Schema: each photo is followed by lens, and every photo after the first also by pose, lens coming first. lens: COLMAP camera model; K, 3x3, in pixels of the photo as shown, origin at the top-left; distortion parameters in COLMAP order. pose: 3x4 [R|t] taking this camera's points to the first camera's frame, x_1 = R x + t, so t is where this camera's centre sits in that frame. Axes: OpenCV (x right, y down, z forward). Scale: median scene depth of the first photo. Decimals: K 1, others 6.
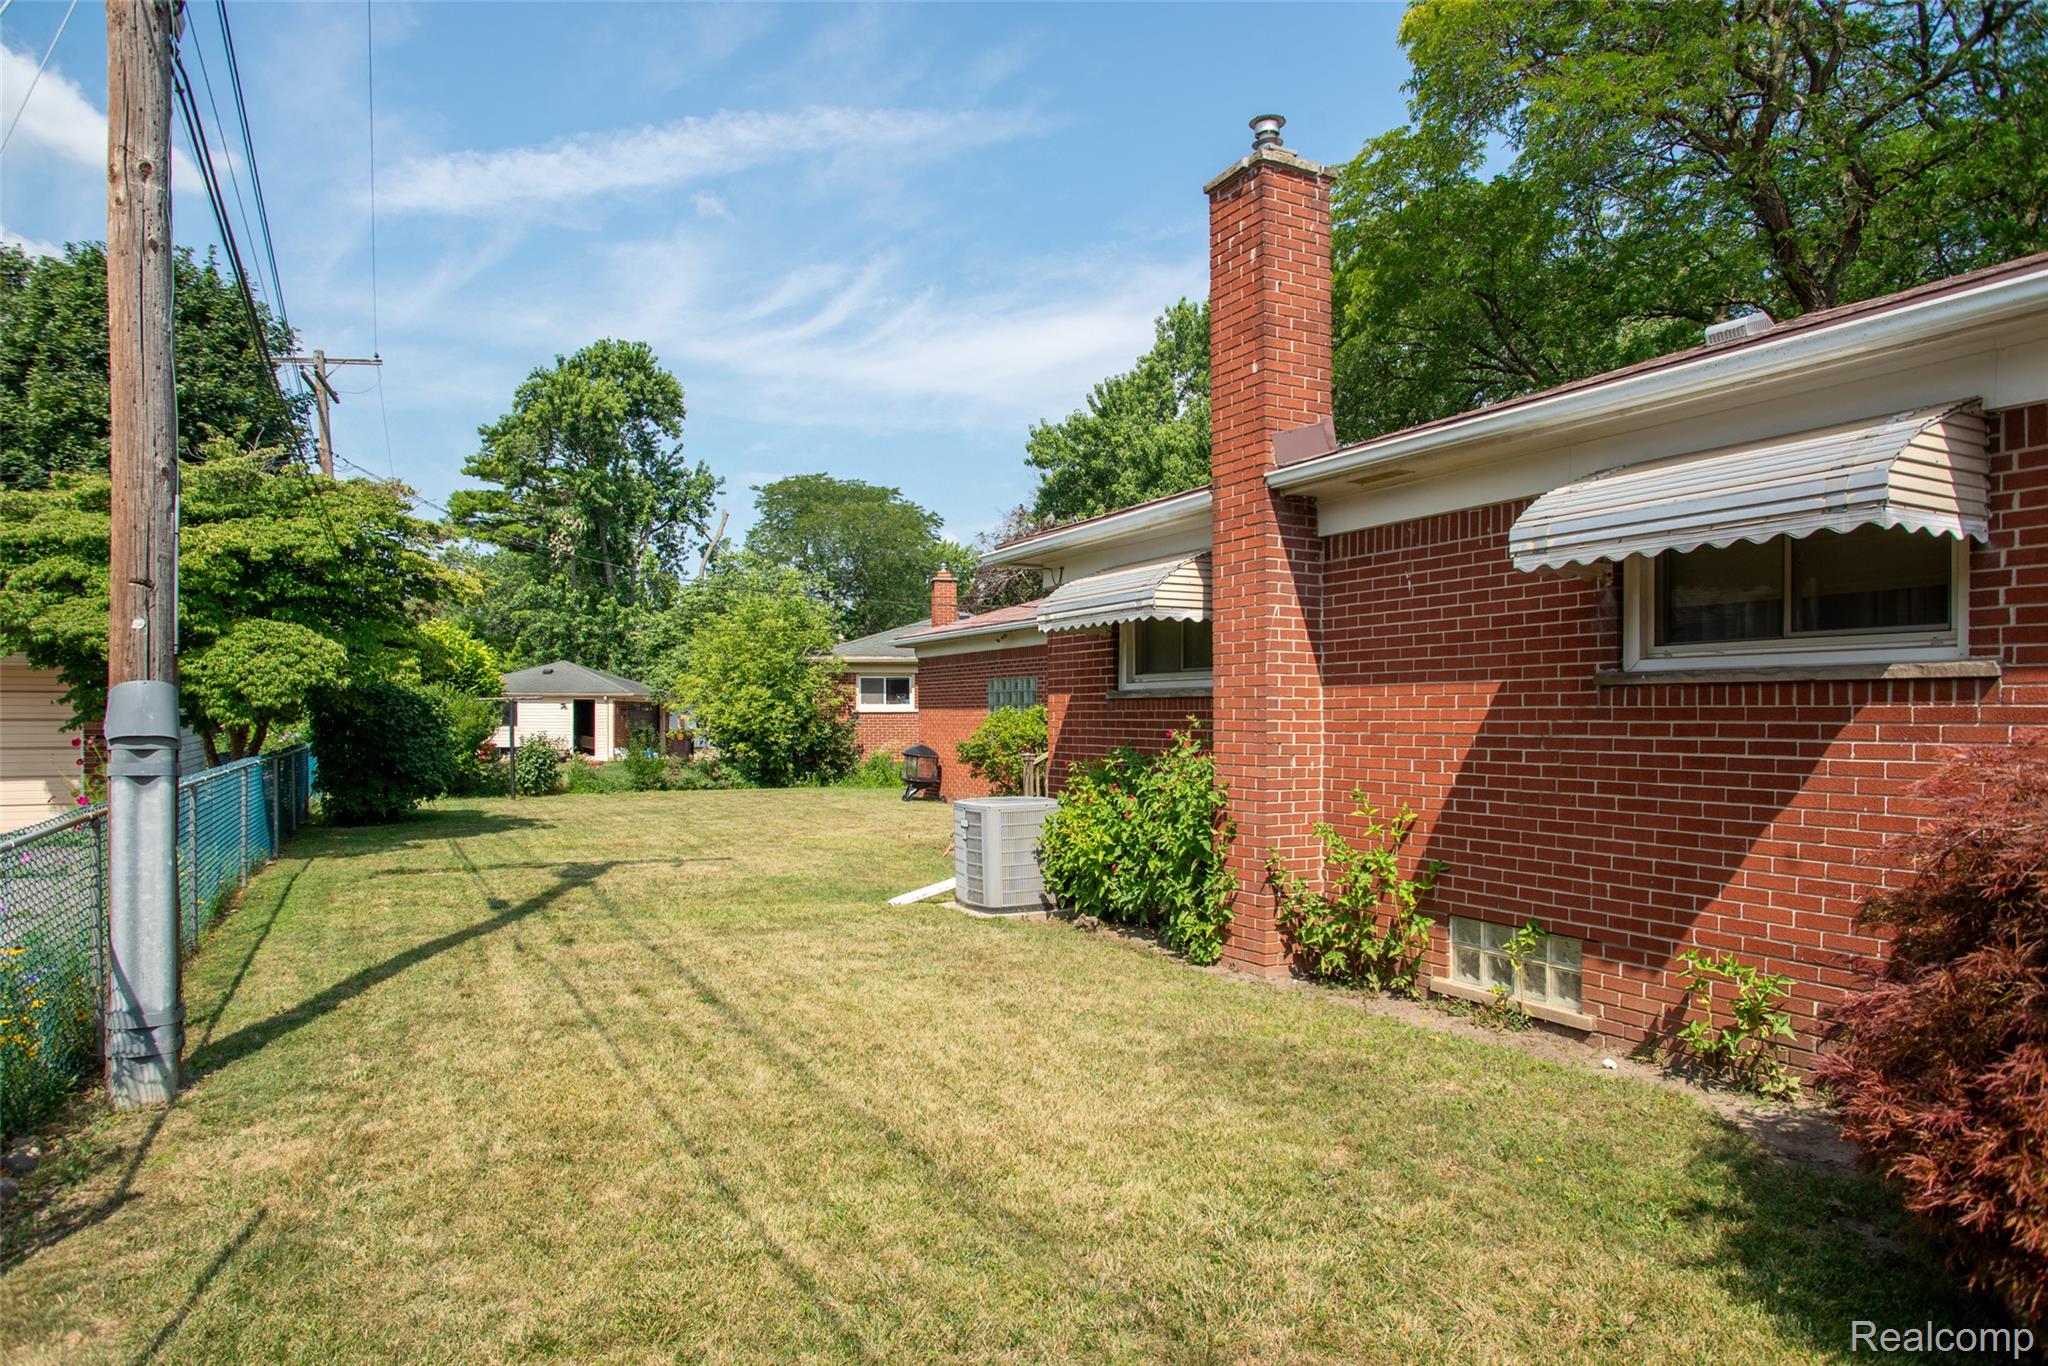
lens RADIAL K [[1176.4, 0, 1025.6], [0, 1176.4, 712.2], [0, 0, 1]] dist [-0.080580, 0.050964]
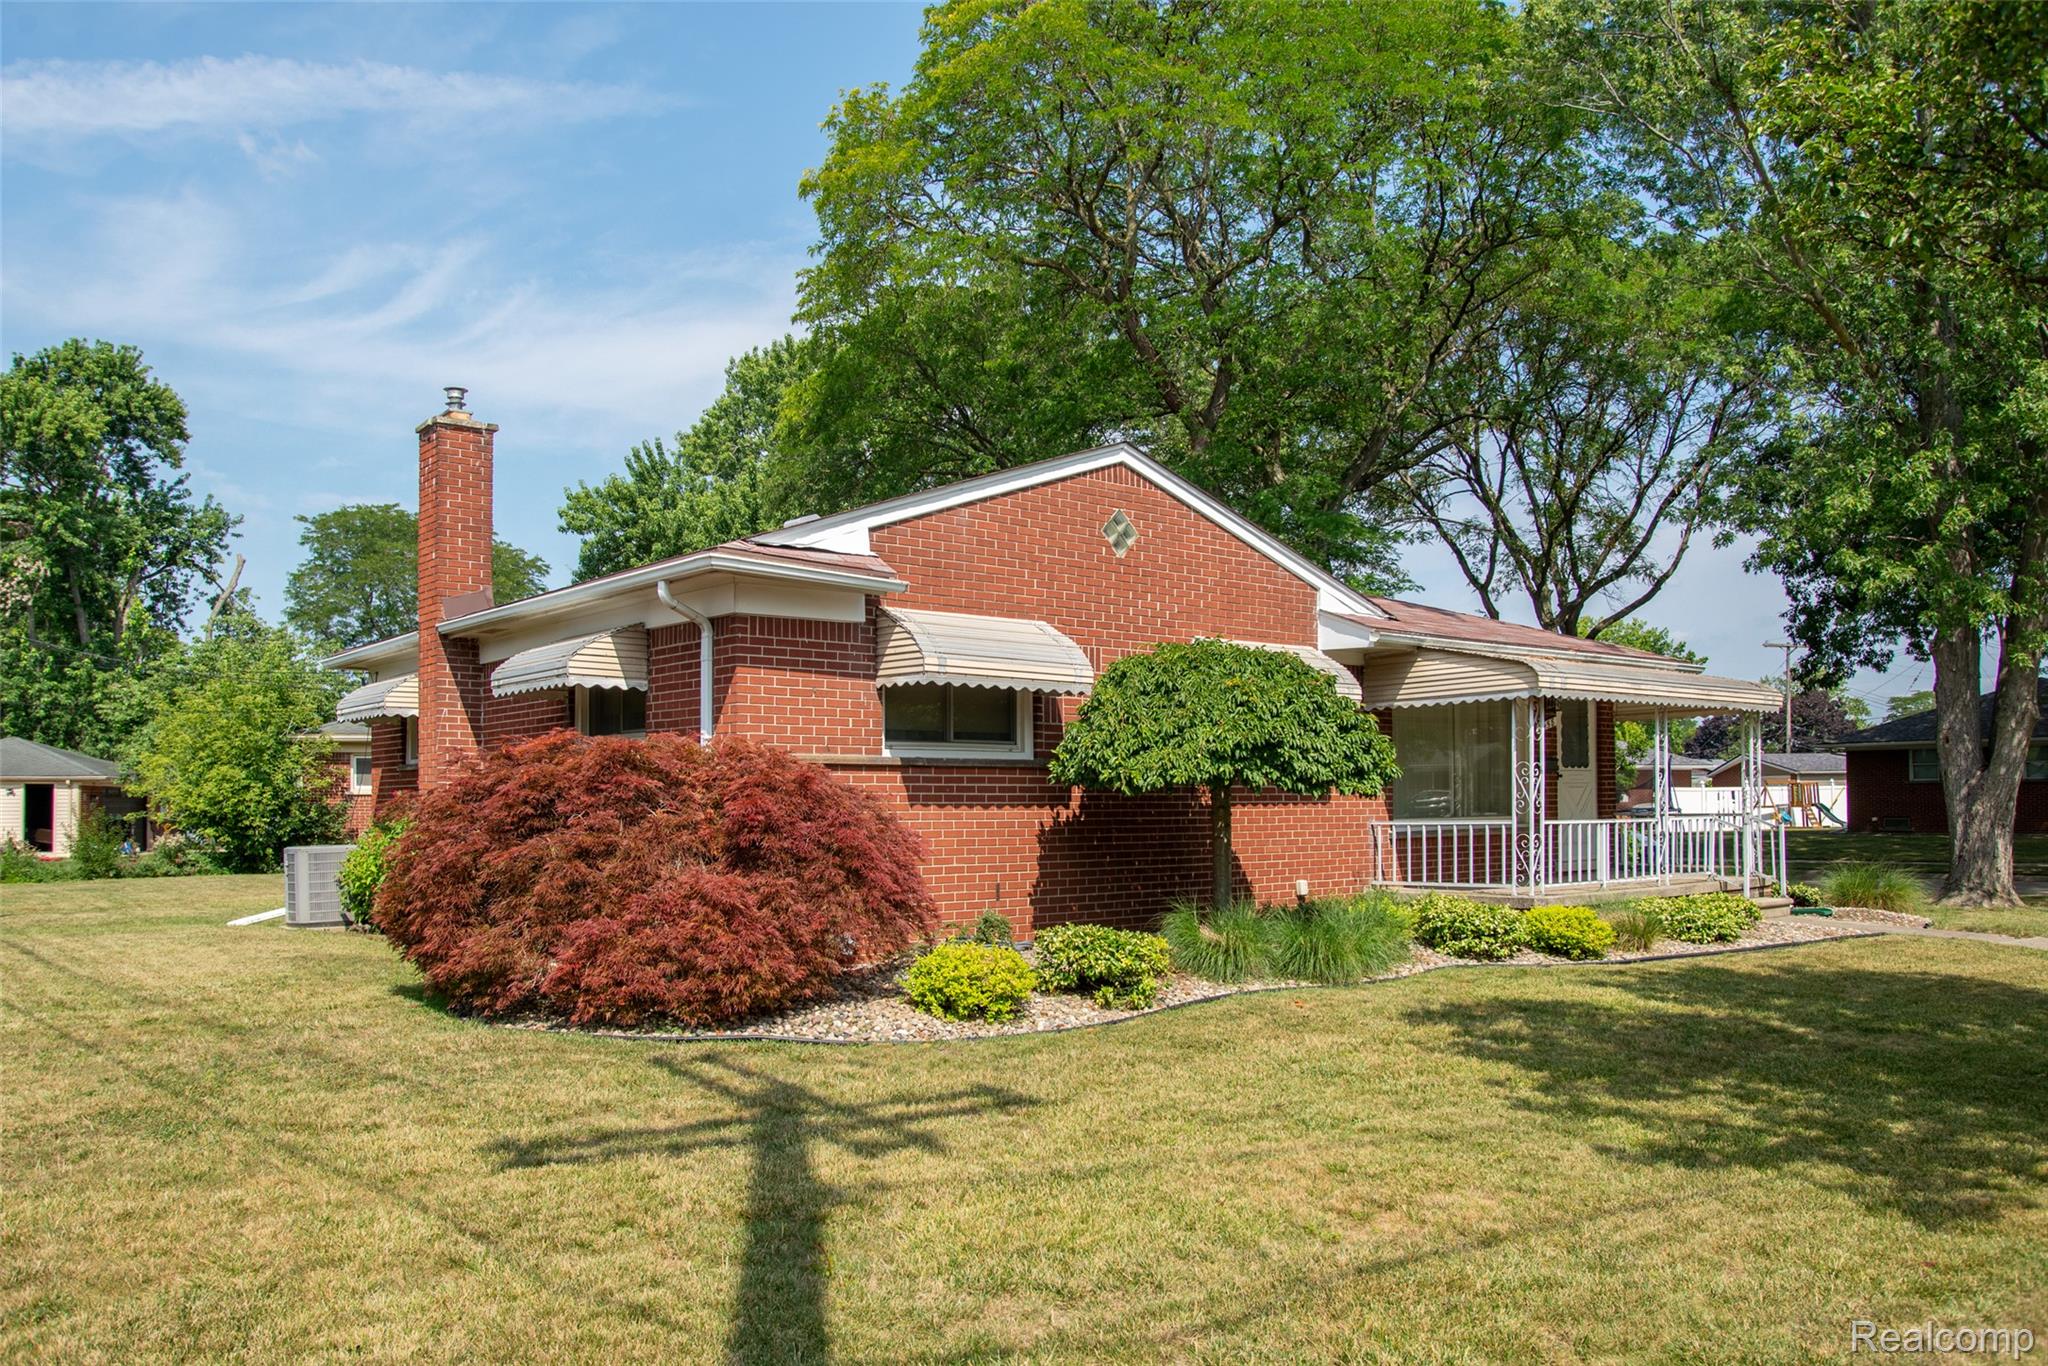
lens RADIAL K [[1528.4, 0, 1024.5], [0, 1528.4, 763.3], [0, 0, 1]] dist [-0.052585, 0.070334]
pose [[0.980833, 0.000012, 0.194851, 0.083832], [0.005301, 0.999628, -0.026746, 0.005902], [-0.194779, 0.027266, 0.980468, -0.165806]]
